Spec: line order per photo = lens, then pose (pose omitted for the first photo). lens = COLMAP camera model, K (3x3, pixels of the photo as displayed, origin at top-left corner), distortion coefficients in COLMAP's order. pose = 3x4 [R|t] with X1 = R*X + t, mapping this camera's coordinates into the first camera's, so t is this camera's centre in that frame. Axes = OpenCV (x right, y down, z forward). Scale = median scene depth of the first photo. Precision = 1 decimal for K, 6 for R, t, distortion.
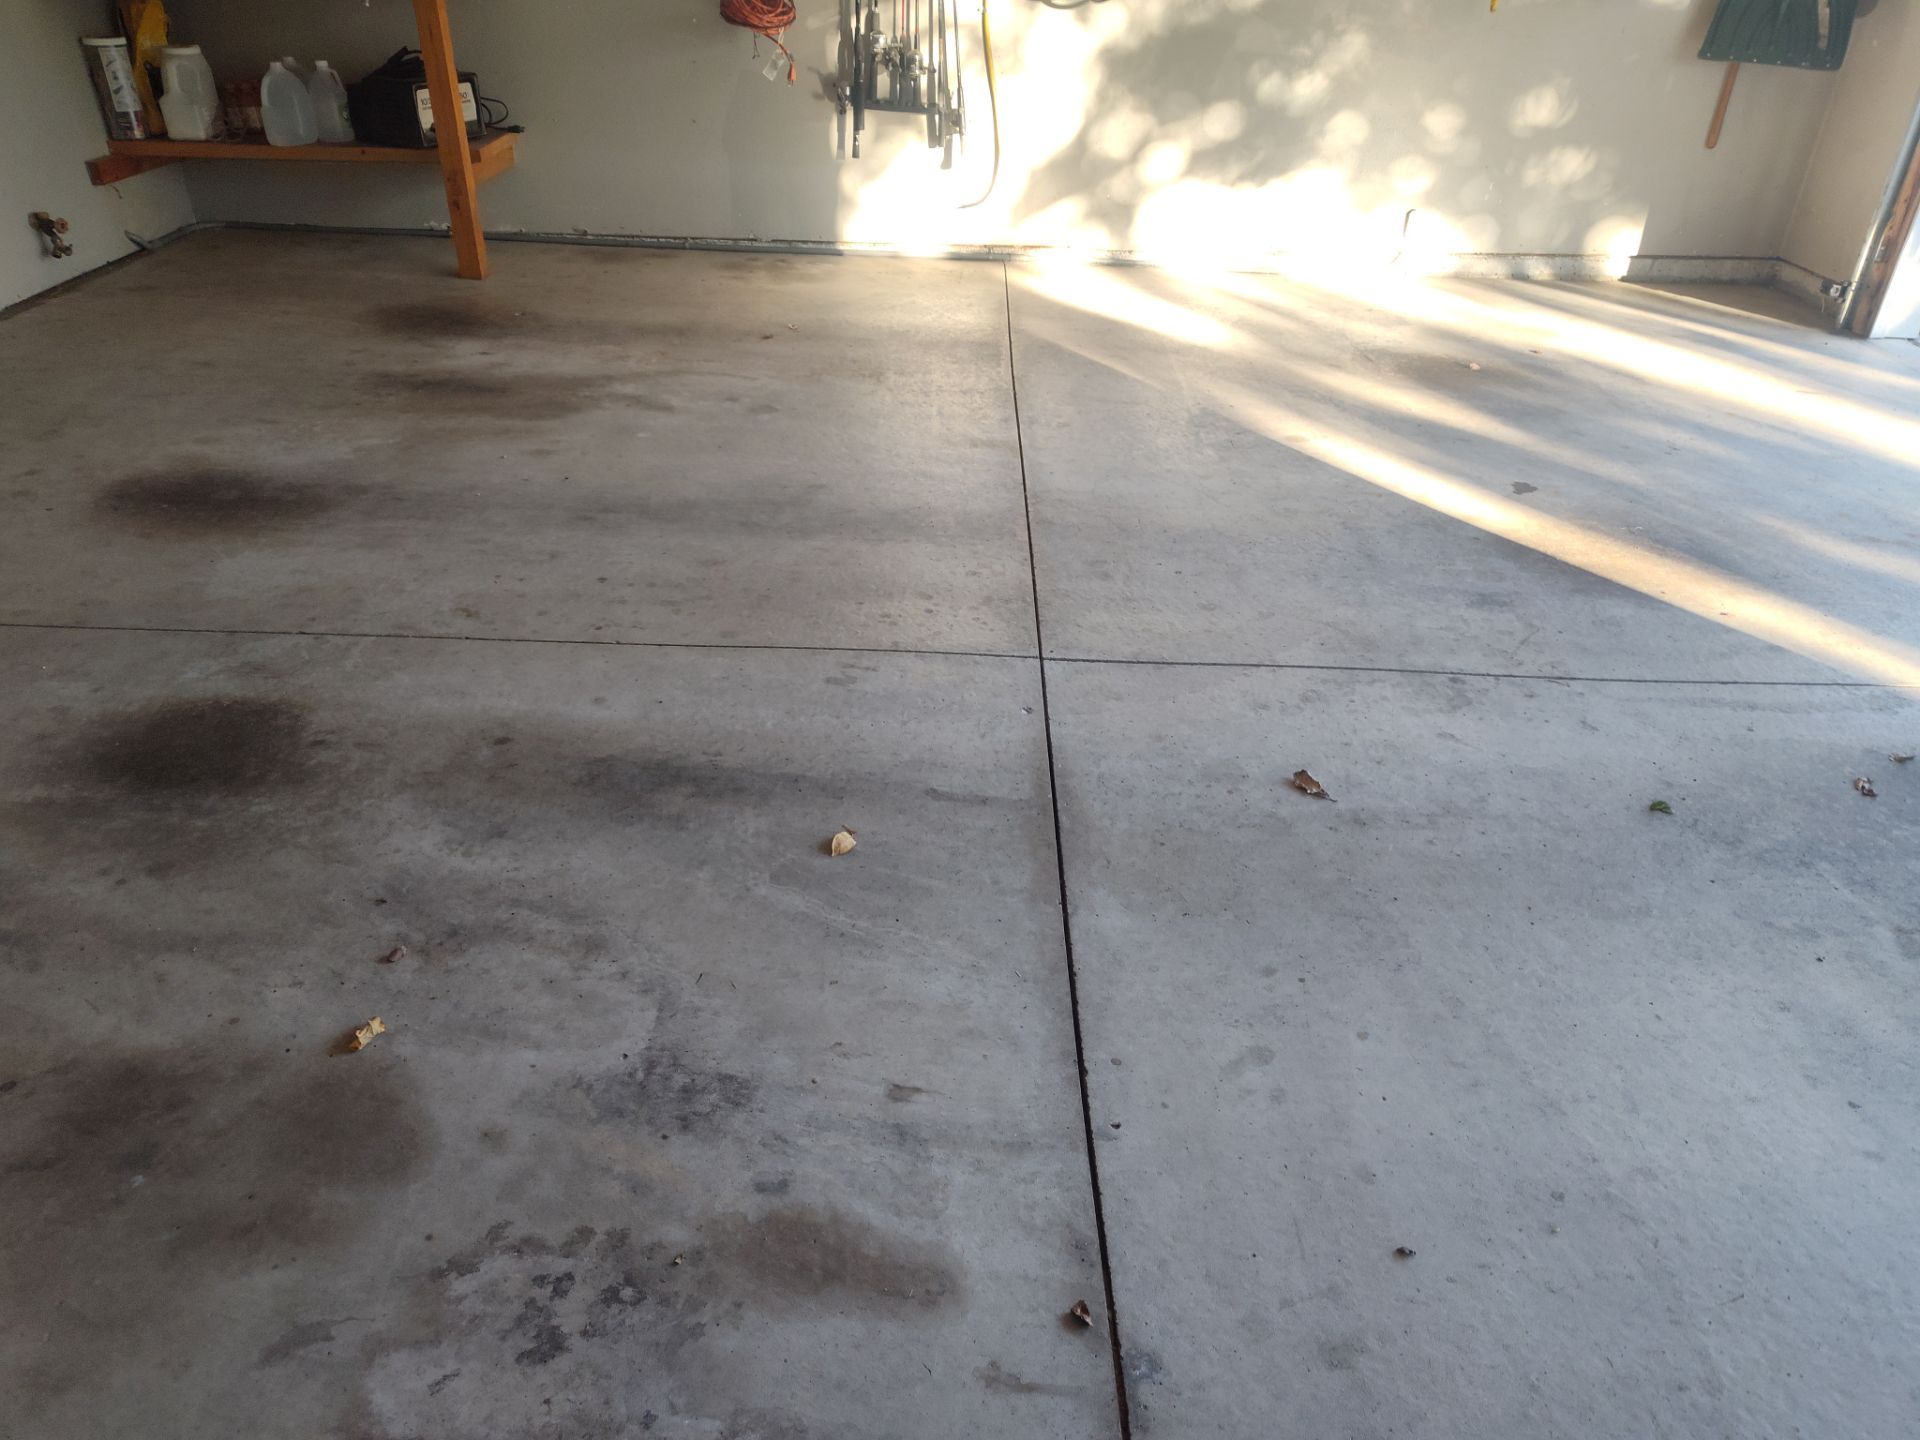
lens RADIAL K [[1296.6, 0, 956.8], [0, 1296.6, 699.7], [0, 0, 1]] dist [0.052061, -0.053444]
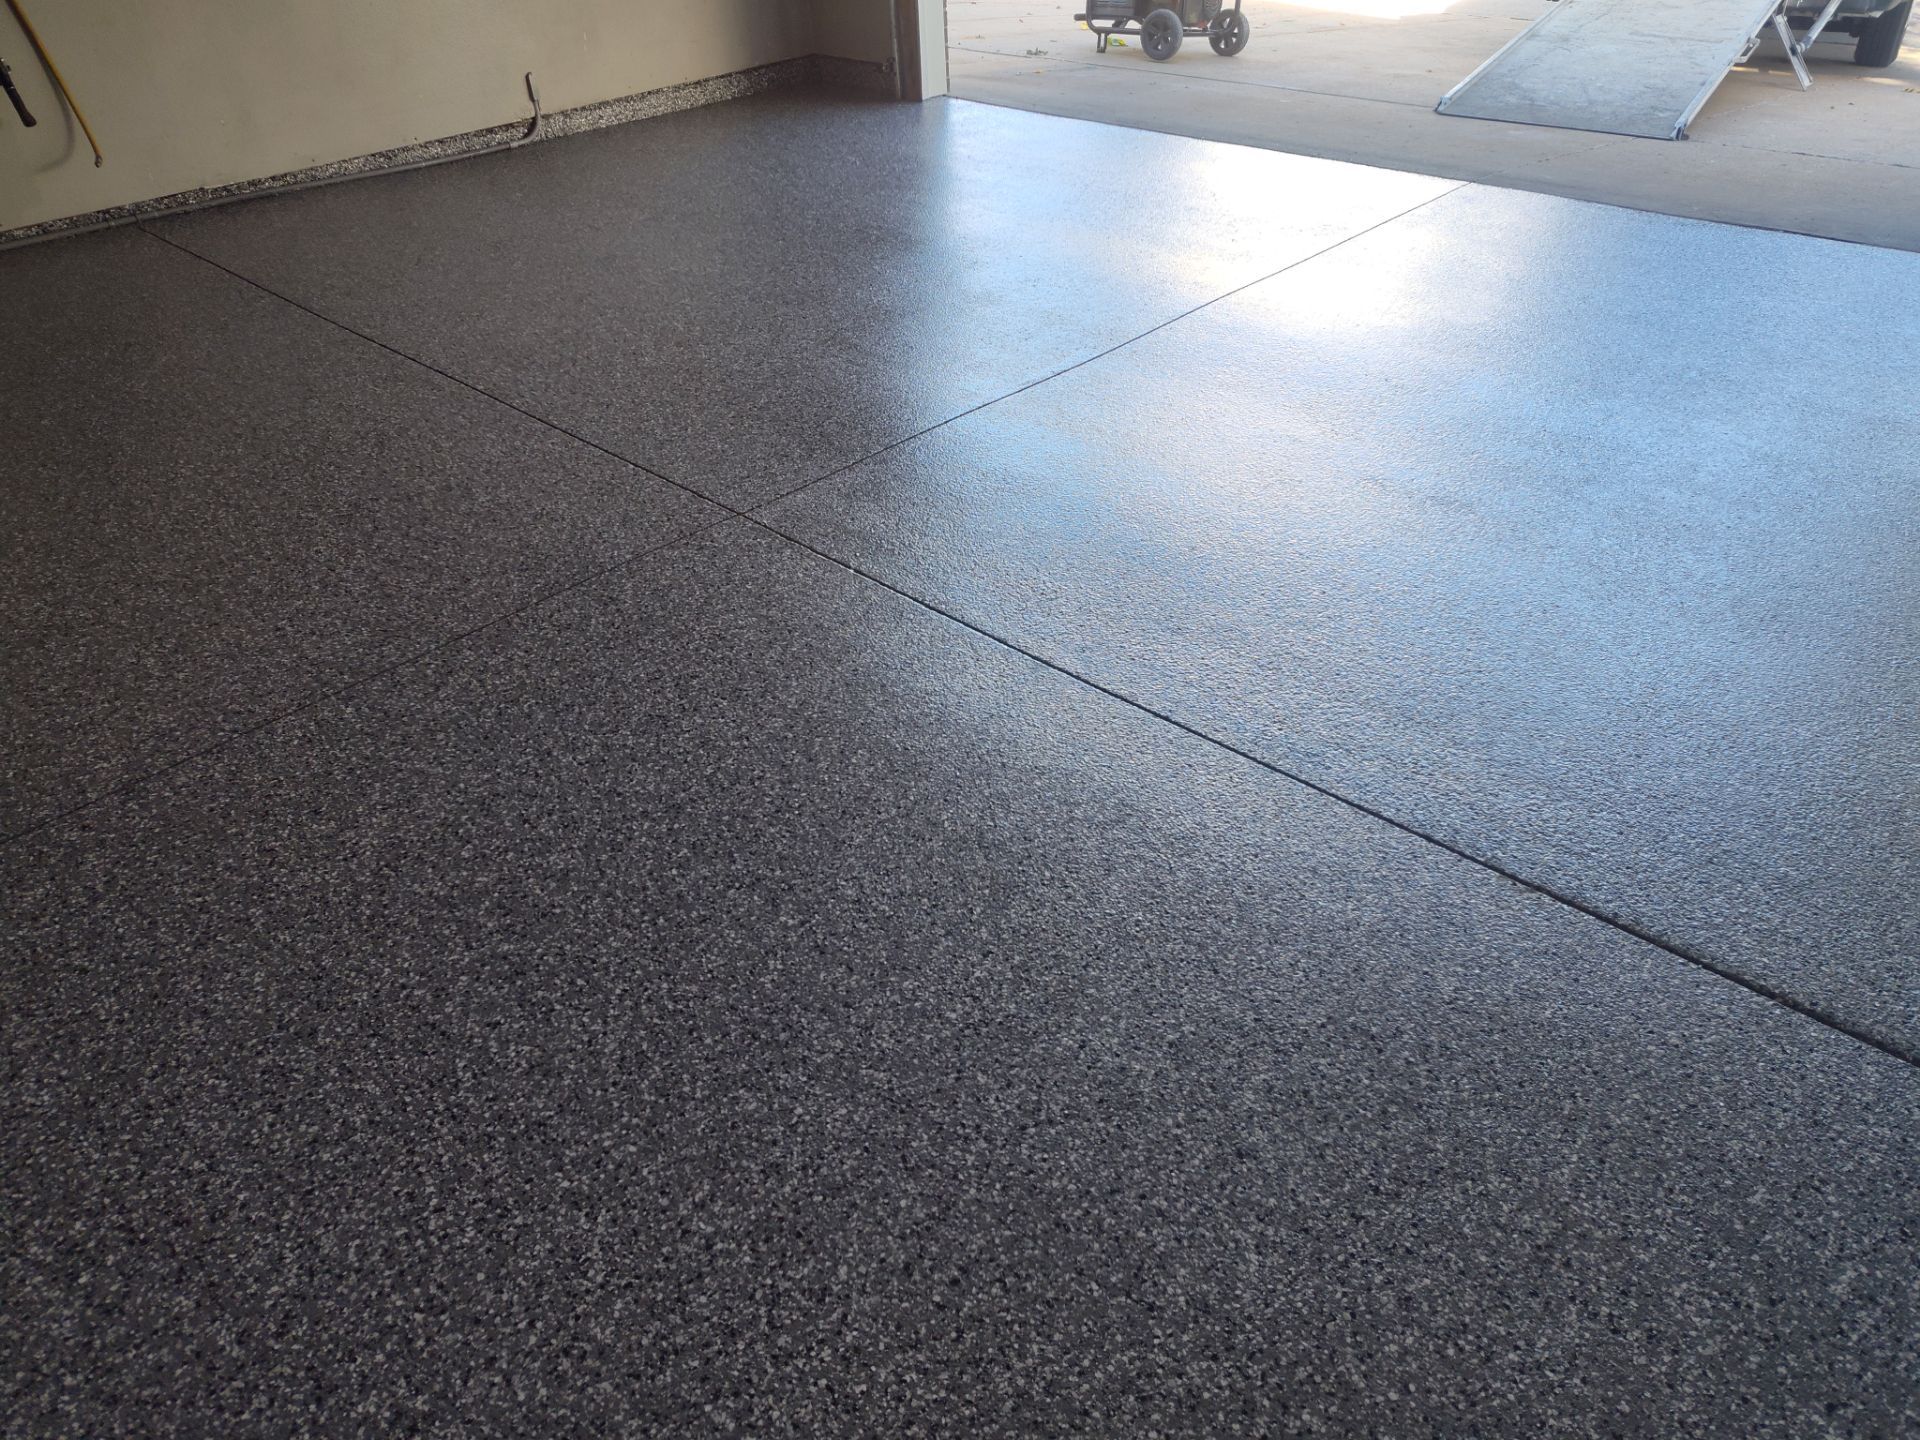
lens RADIAL K [[1296.6, 0, 967.4], [0, 1296.6, 723.4], [0, 0, 1]] dist [0.052061, -0.053444]
pose [[0.674449, -0.473862, 0.566191, -0.317301], [0.426547, 0.876017, 0.225060, -0.026026], [-0.602641, 0.089715, 0.792953, 0.057935]]
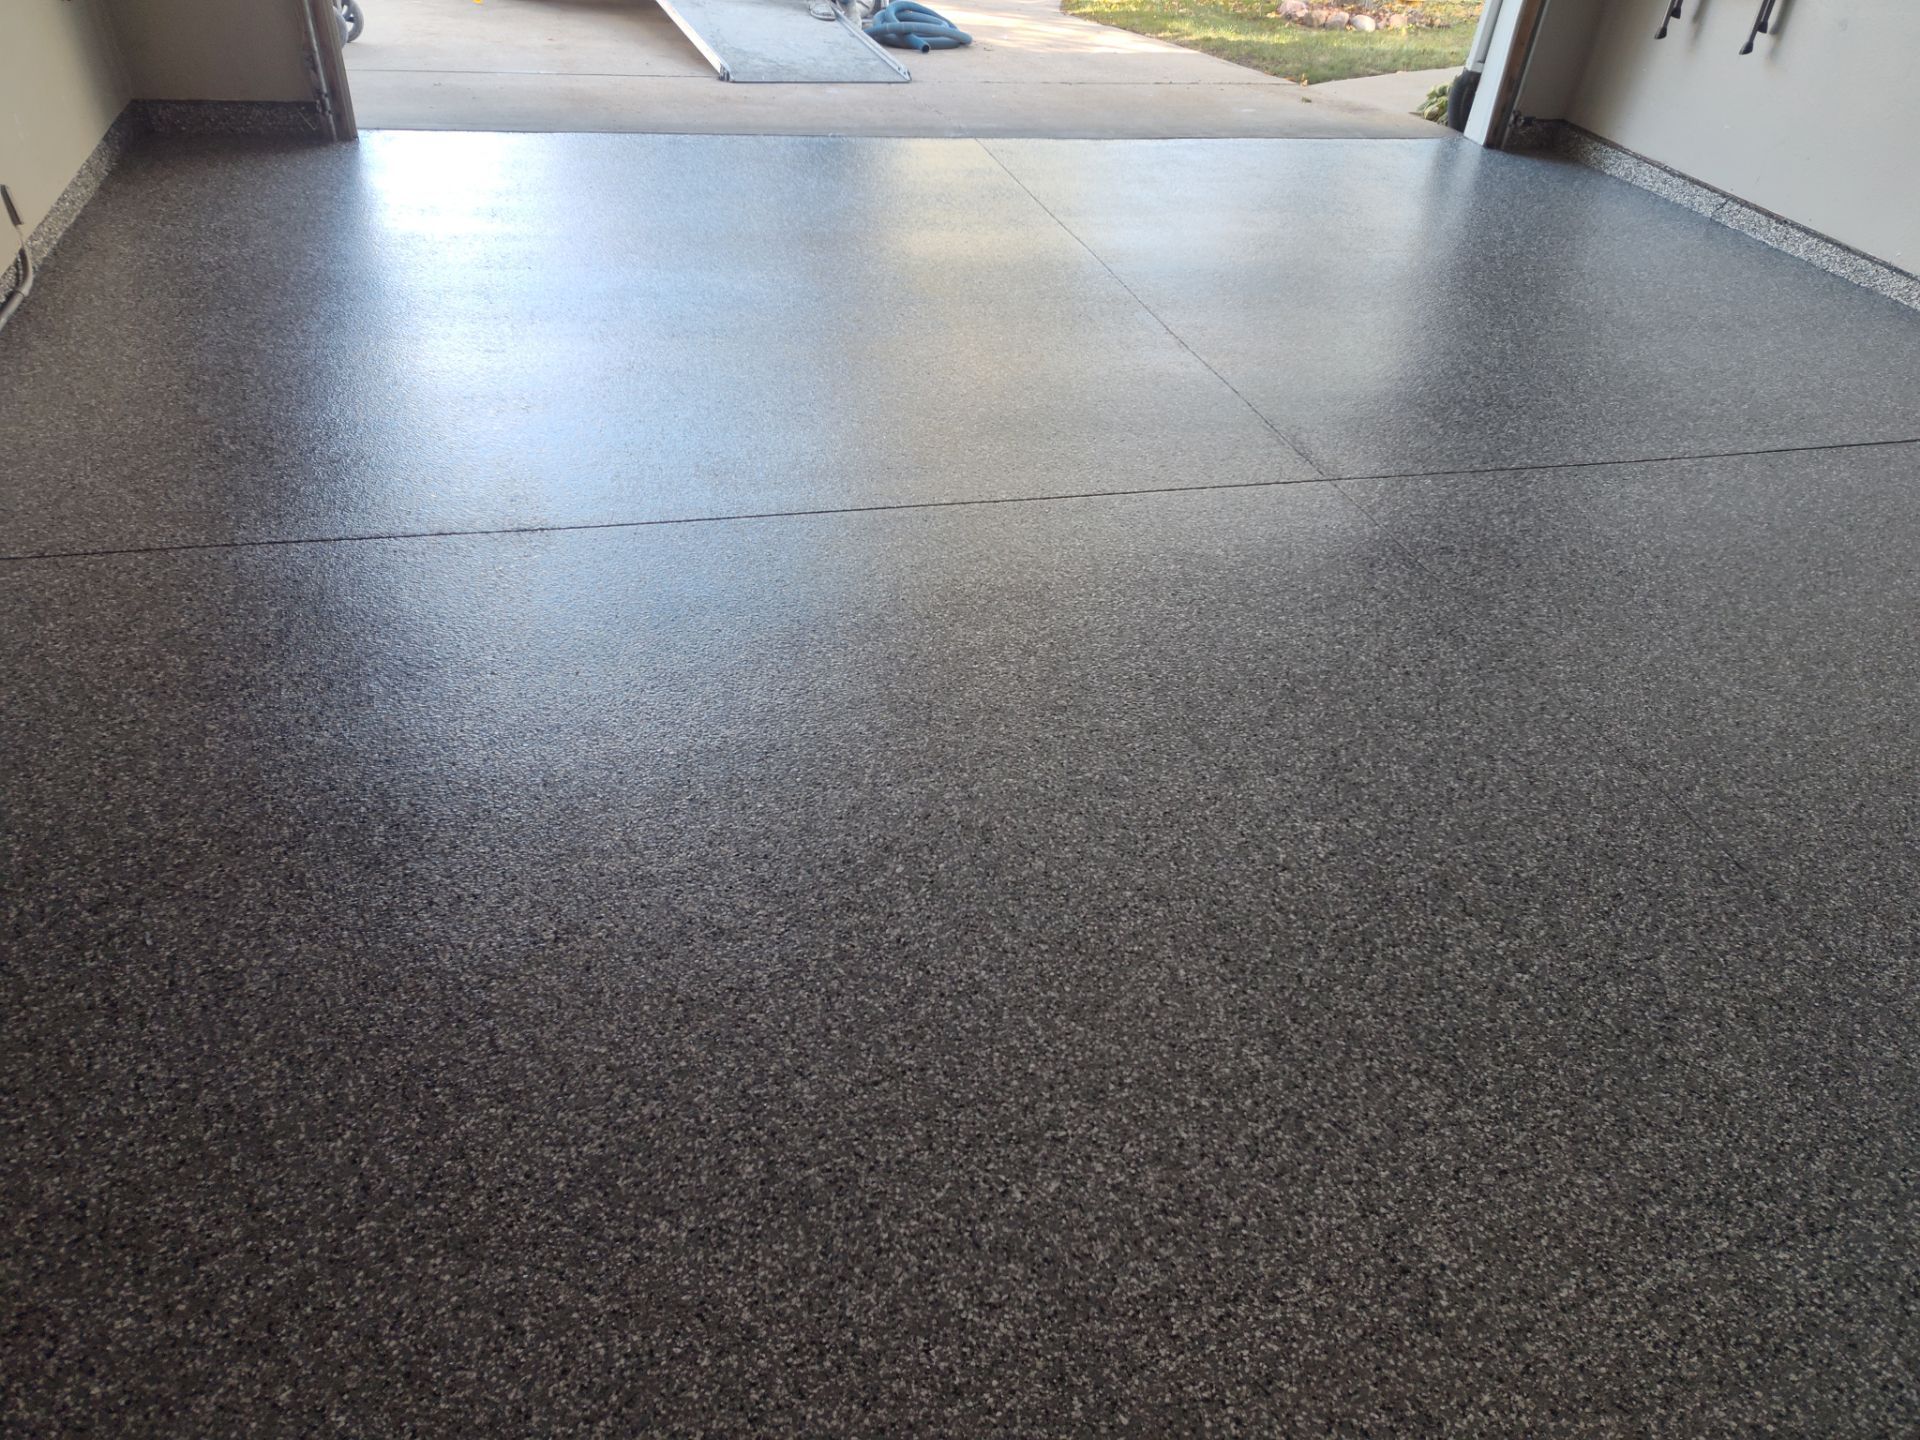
lens RADIAL K [[1296.6, 0, 969.2], [0, 1296.6, 705.8], [0, 0, 1]] dist [0.052061, -0.053444]
pose [[-0.269009, -0.622445, 0.734980, -0.623043], [0.433068, 0.603445, 0.669556, -0.613022], [-0.860283, 0.498413, 0.107229, 0.854222]]
